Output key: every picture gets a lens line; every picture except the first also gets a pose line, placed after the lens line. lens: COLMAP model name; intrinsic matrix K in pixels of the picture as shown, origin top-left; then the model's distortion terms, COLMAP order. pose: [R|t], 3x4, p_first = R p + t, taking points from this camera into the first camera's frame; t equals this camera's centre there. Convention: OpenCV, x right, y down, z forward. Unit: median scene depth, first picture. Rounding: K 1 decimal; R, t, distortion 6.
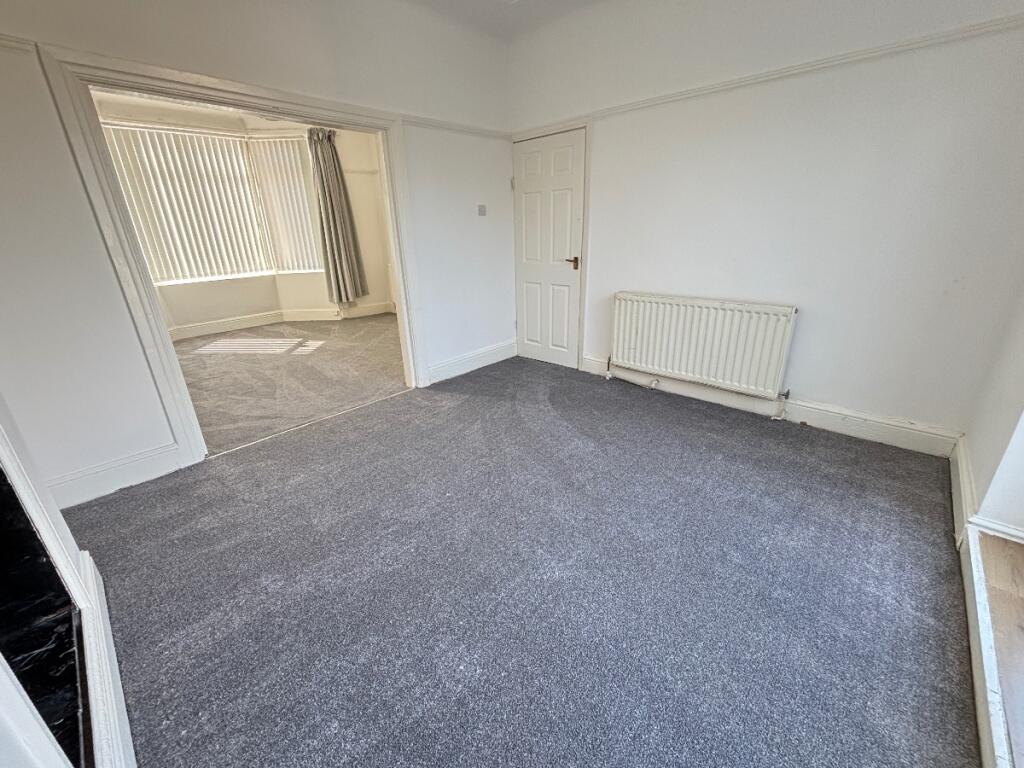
lens RADIAL K [[413.0, 0, 512.0], [0, 413.0, 384.0], [0, 0, 1]] dist [-0.000839, -0.000156]
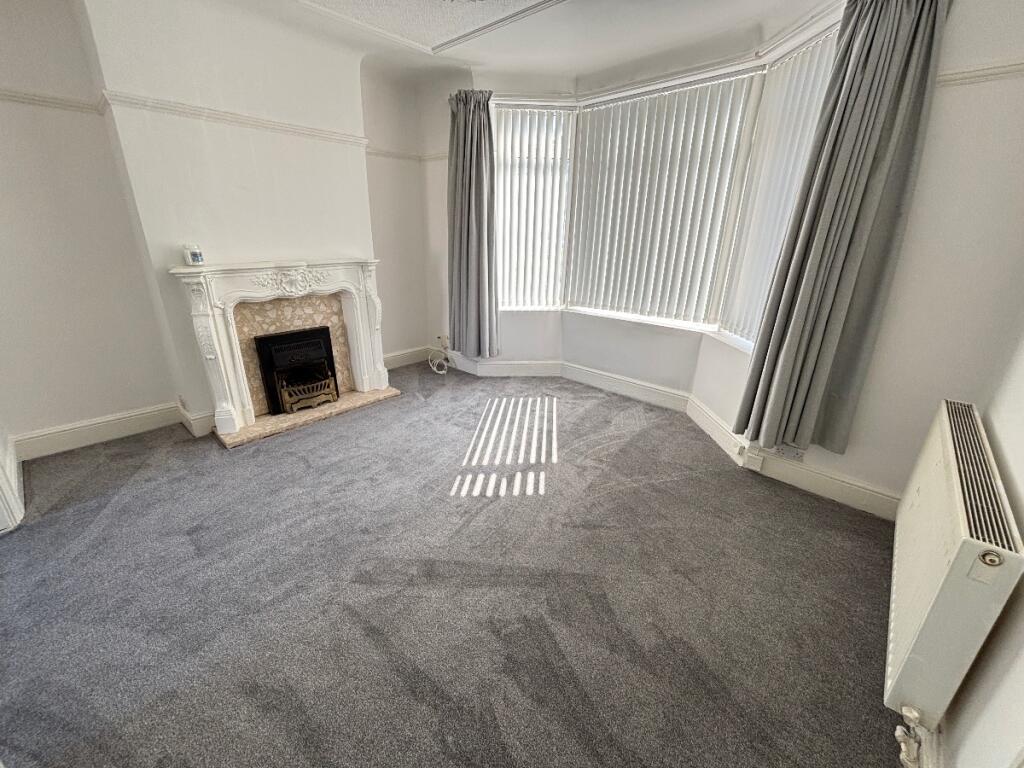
lens RADIAL K [[413.0, 0, 512.0], [0, 413.0, 384.0], [0, 0, 1]] dist [-0.000839, -0.000156]
pose [[-0.004481, 0.374790, -0.927099, -0.041166], [-0.369016, 0.861055, 0.349874, -0.303041], [0.929412, 0.343683, 0.134445, 0.710270]]
